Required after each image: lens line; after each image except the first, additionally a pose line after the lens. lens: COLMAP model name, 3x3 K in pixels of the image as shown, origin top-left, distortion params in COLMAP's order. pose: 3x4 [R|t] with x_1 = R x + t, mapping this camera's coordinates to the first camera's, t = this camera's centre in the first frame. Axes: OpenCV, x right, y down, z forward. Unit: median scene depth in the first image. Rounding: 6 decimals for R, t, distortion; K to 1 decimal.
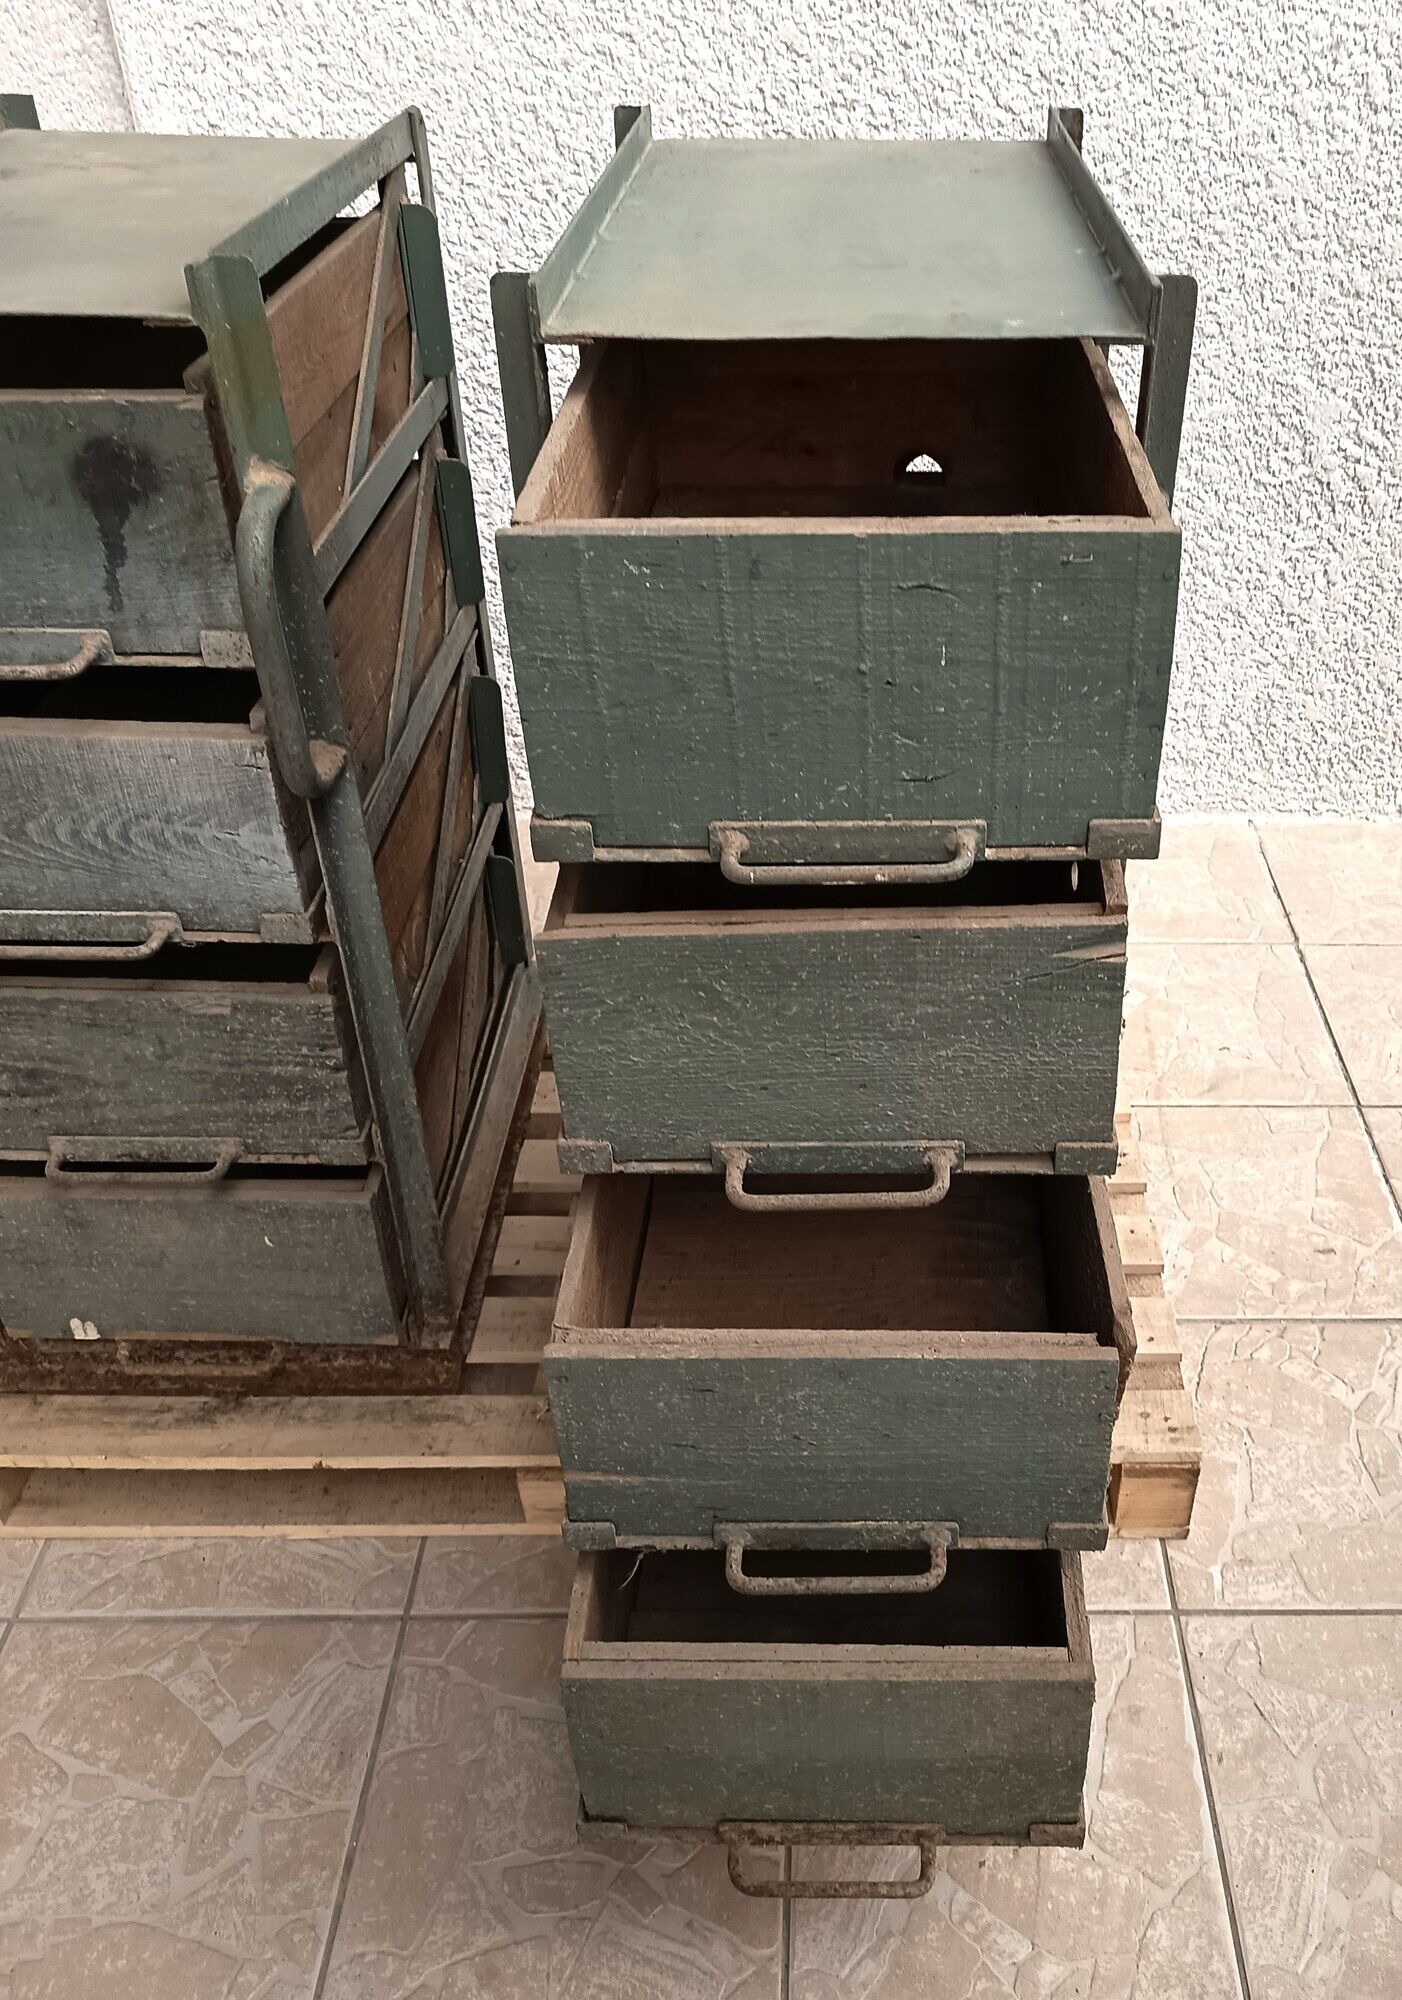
lens RADIAL K [[1641.4, 0, 850.6], [0, 1641.4, 1009.7], [0, 0, 1]] dist [0.049621, -0.045721]
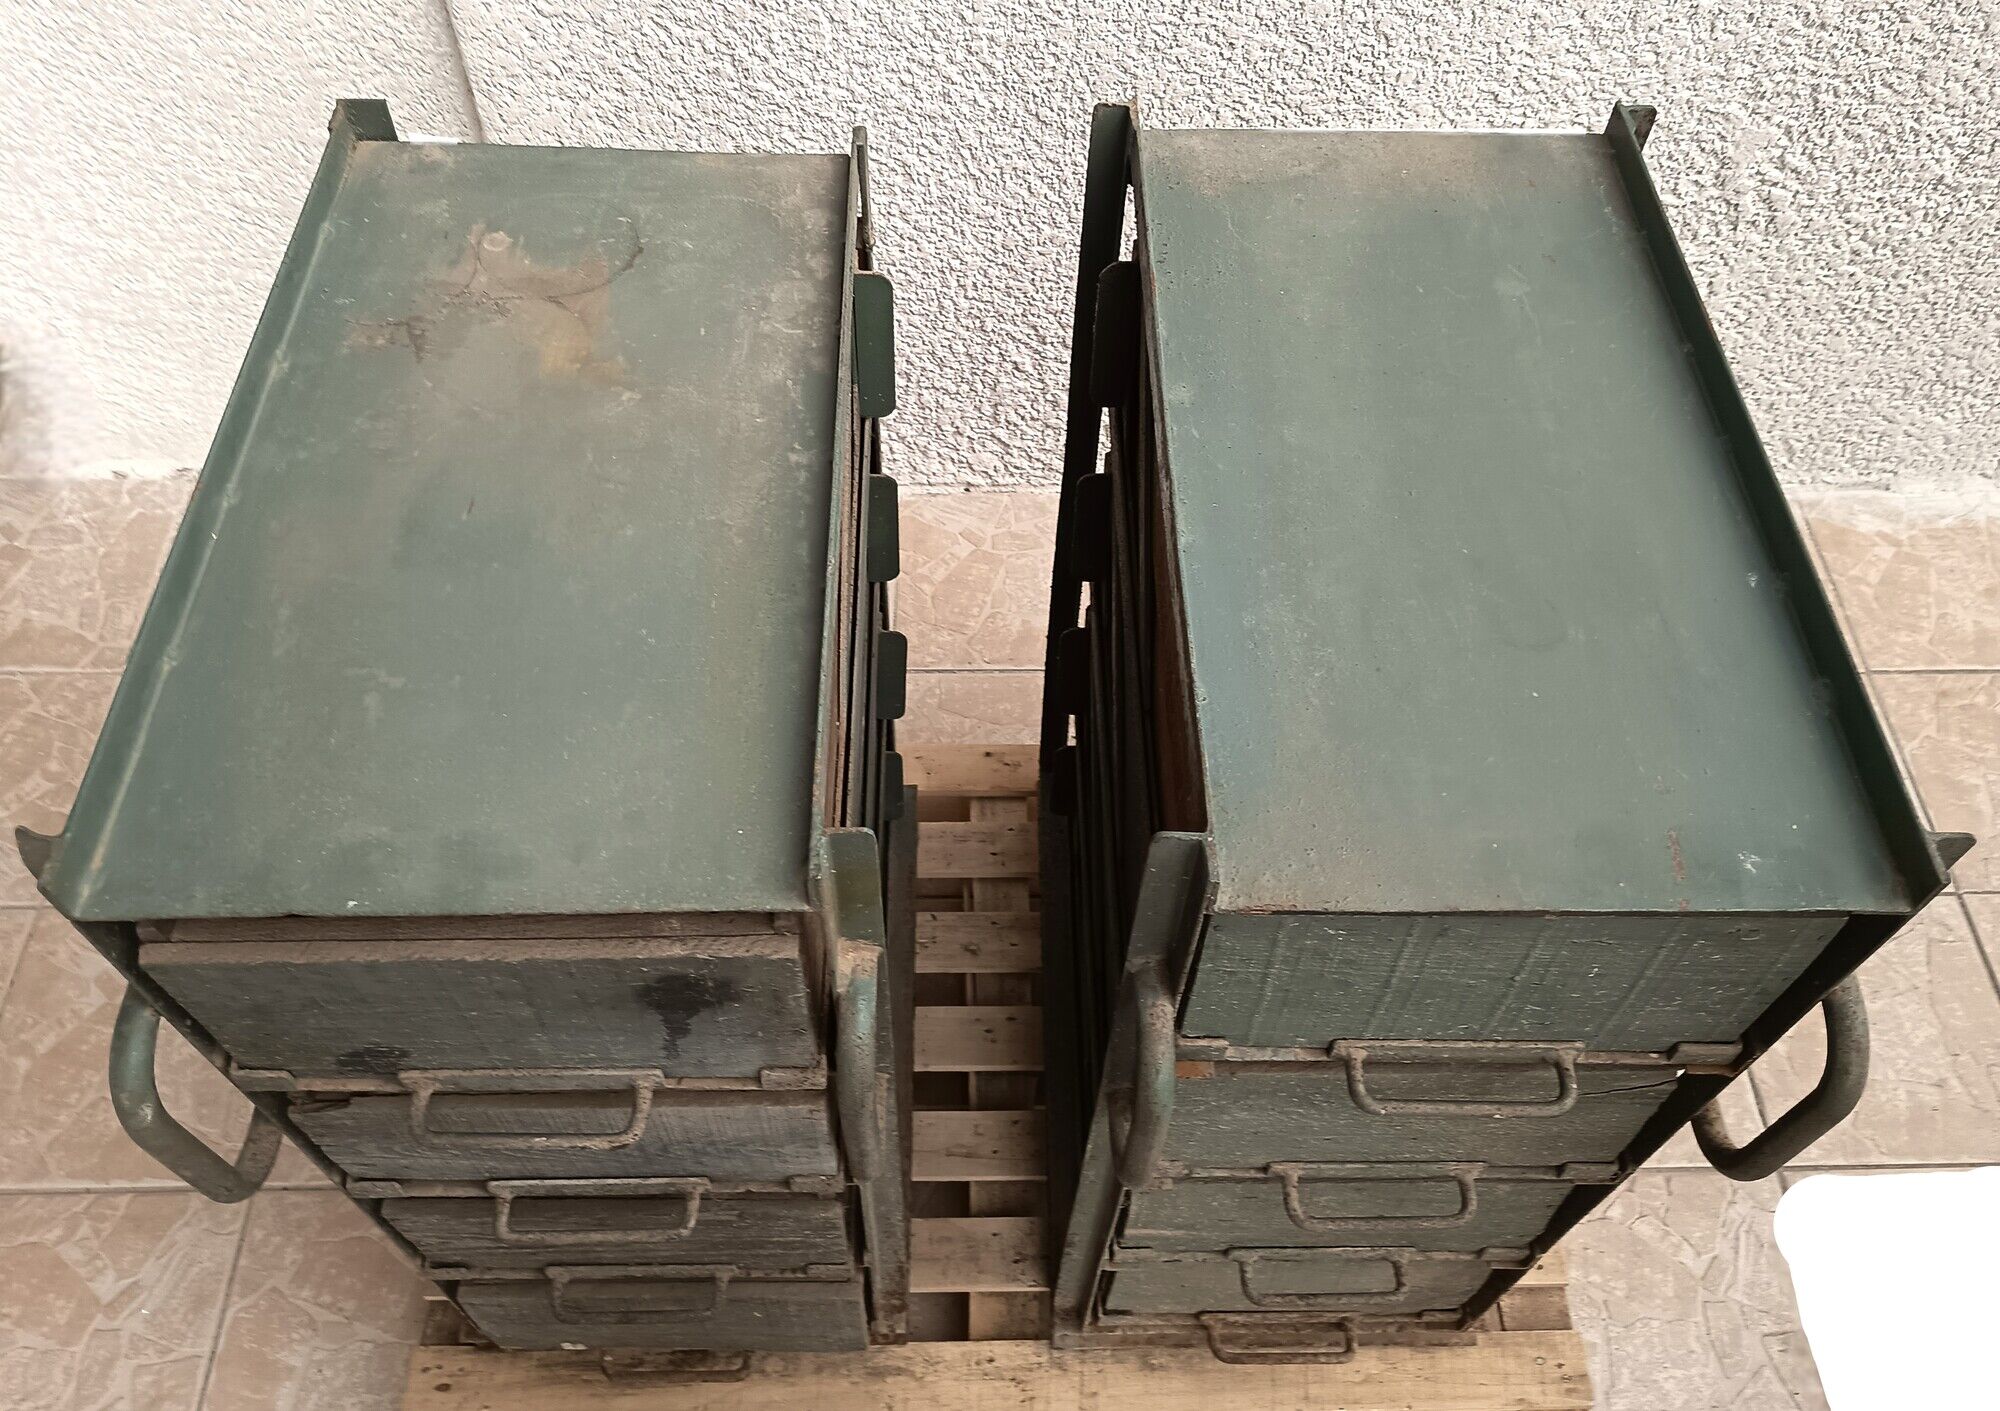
lens RADIAL K [[1548.2, 0, 1007.8], [0, 1548.2, 711.8], [0, 0, 1]] dist [0.004179, 0.018912]
pose [[0.999708, -0.006087, 0.023398, -0.189984], [-0.002065, 0.942757, 0.333473, -0.482071], [-0.024089, -0.333424, 0.942469, 0.158322]]
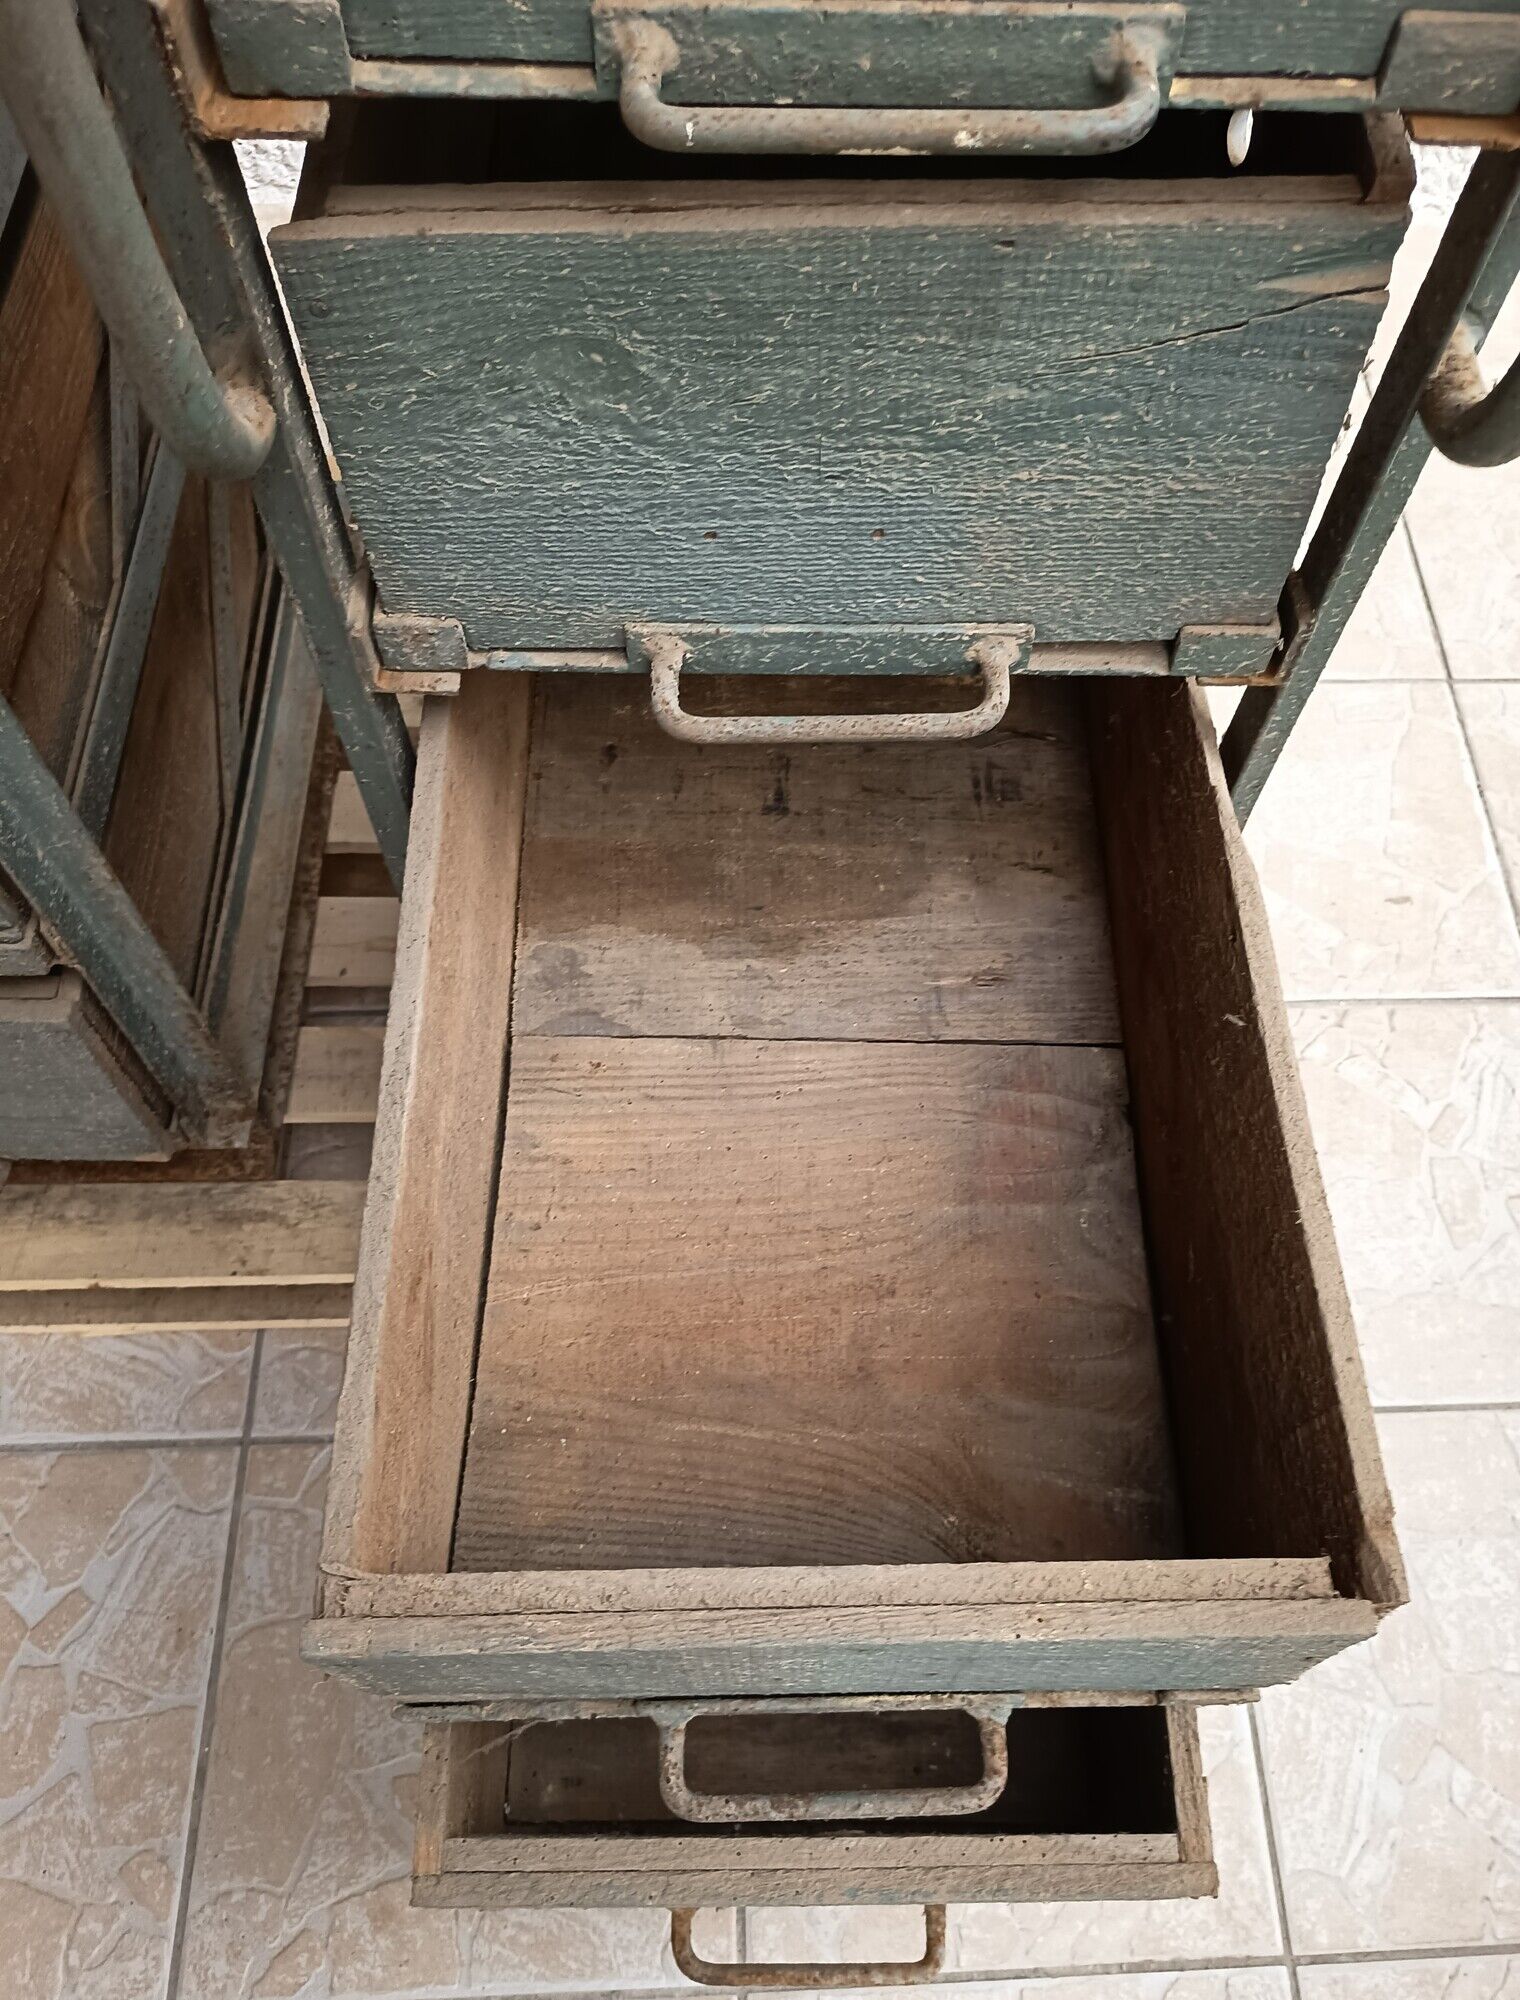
lens RADIAL K [[1510.7, 0, 791.6], [0, 1510.7, 1075.7], [0, 0, 1]] dist [0.011471, 0.004261]
pose [[0.999402, -0.010804, 0.032835, -0.026909], [-0.004483, 0.901372, 0.433021, -0.101849], [-0.034275, -0.432910, 0.900785, 0.388891]]
